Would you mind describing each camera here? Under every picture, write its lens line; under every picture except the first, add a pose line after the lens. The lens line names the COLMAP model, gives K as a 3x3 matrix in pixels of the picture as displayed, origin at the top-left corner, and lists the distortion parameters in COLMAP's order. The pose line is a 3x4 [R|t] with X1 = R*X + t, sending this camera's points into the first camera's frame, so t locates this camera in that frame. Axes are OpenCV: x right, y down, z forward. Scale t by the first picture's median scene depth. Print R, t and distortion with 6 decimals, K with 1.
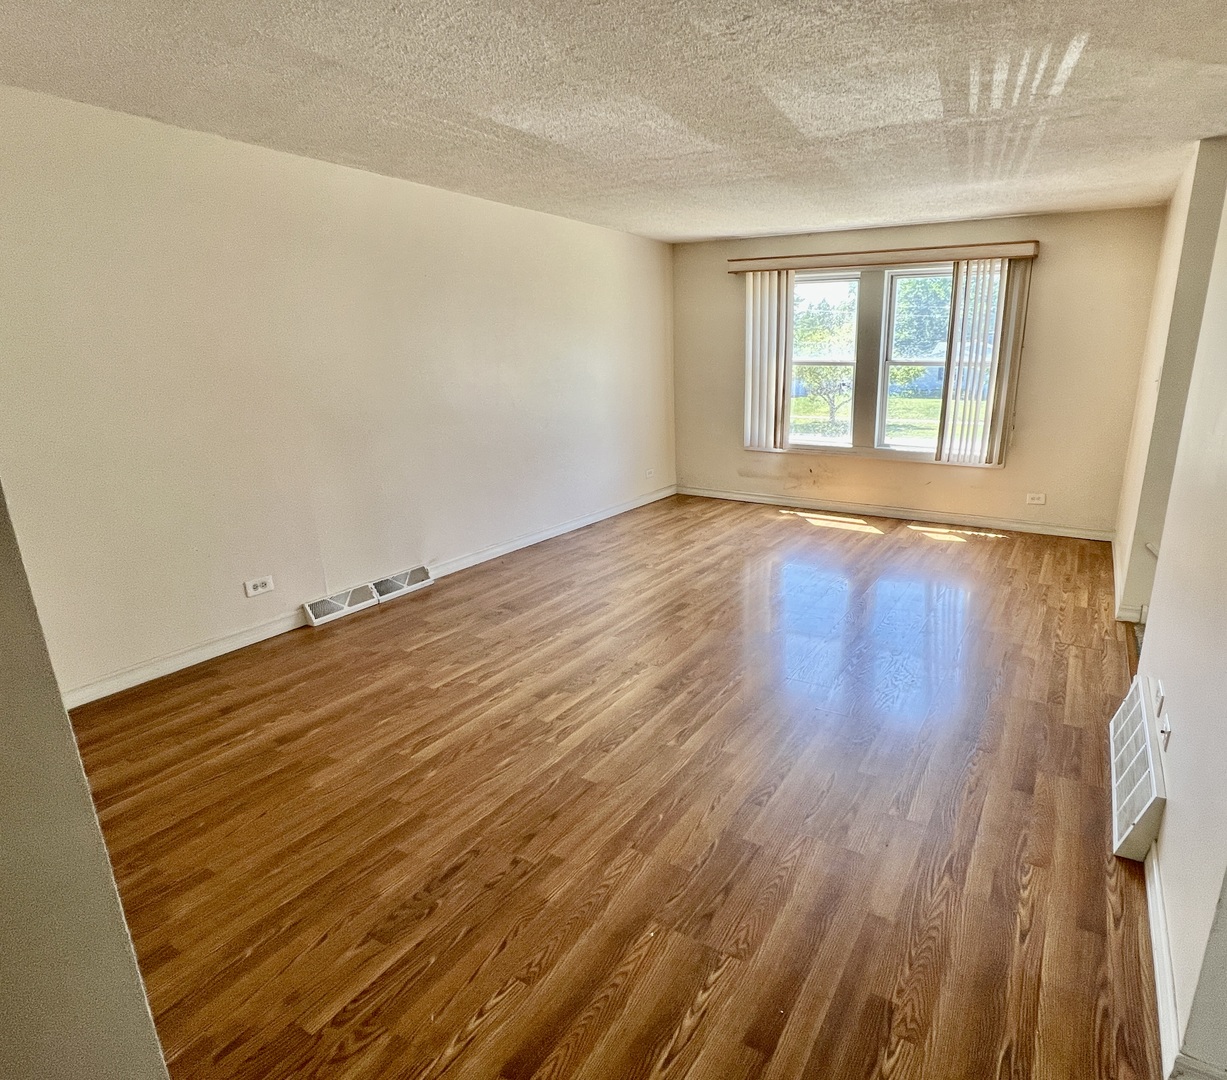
lens RADIAL K [[695.1, 0, 698.2], [0, 695.1, 539.9], [0, 0, 1]] dist [0.000983, -0.000028]
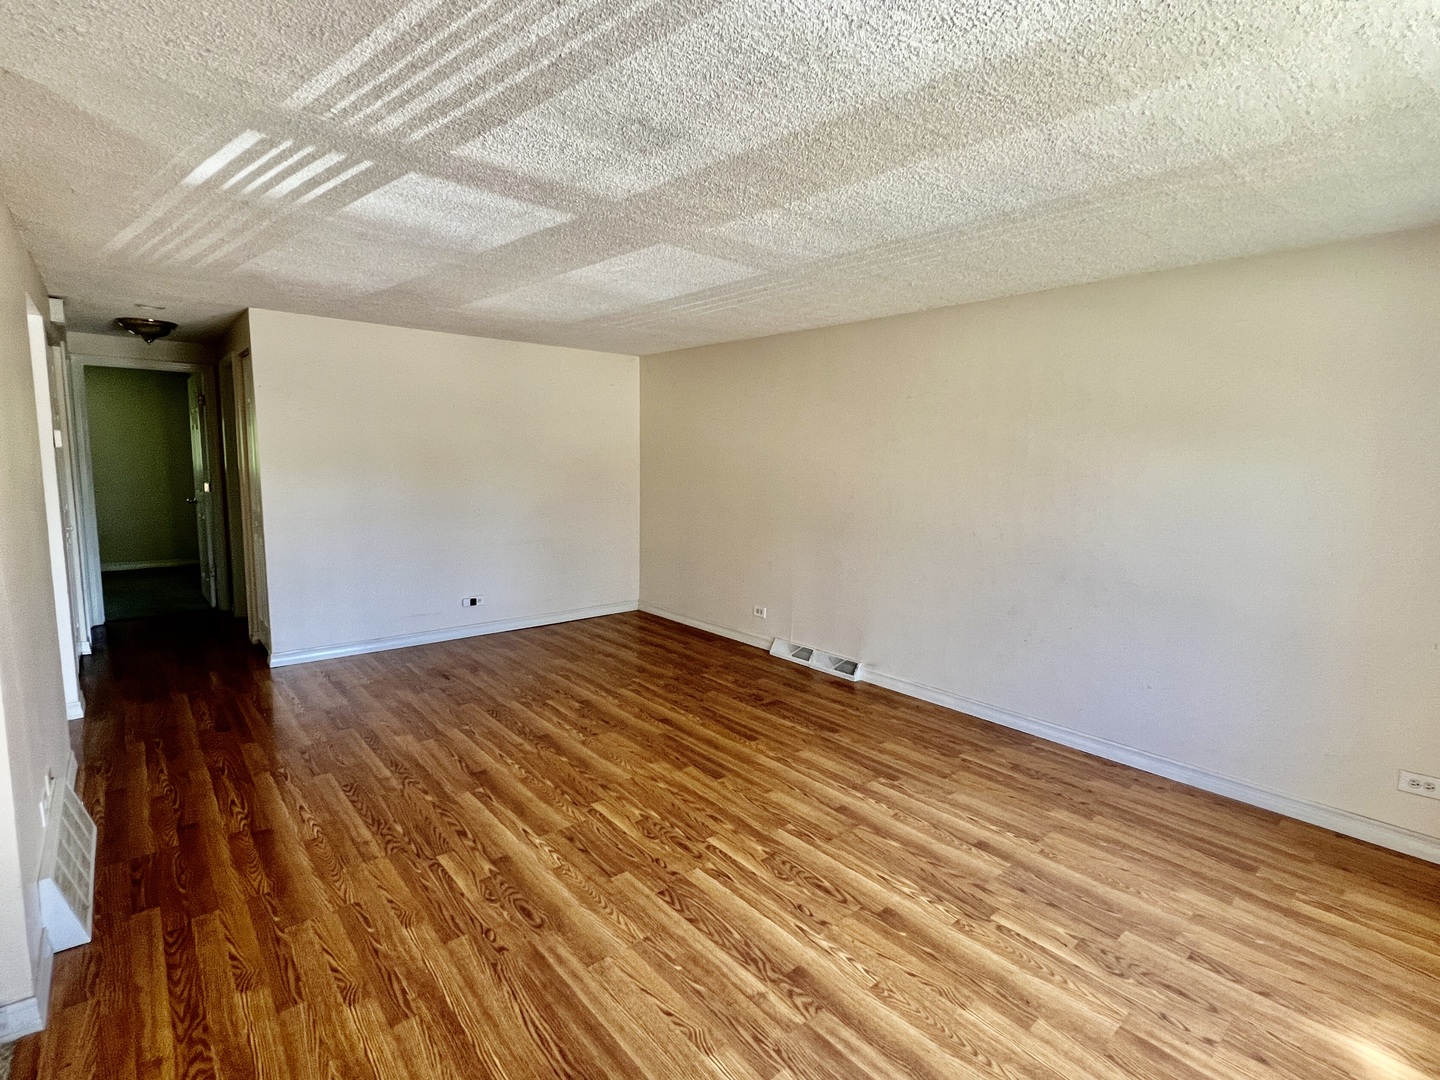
lens RADIAL K [[690.0, 0, 720.0], [0, 690.0, 540.0], [0, 0, 1]] dist [0.003914, 0.000586]
pose [[-0.347486, 0.108491, -0.931388, 0.641970], [-0.270713, 0.939381, 0.210421, -0.306019], [0.897757, 0.325258, -0.297052, 1.078652]]
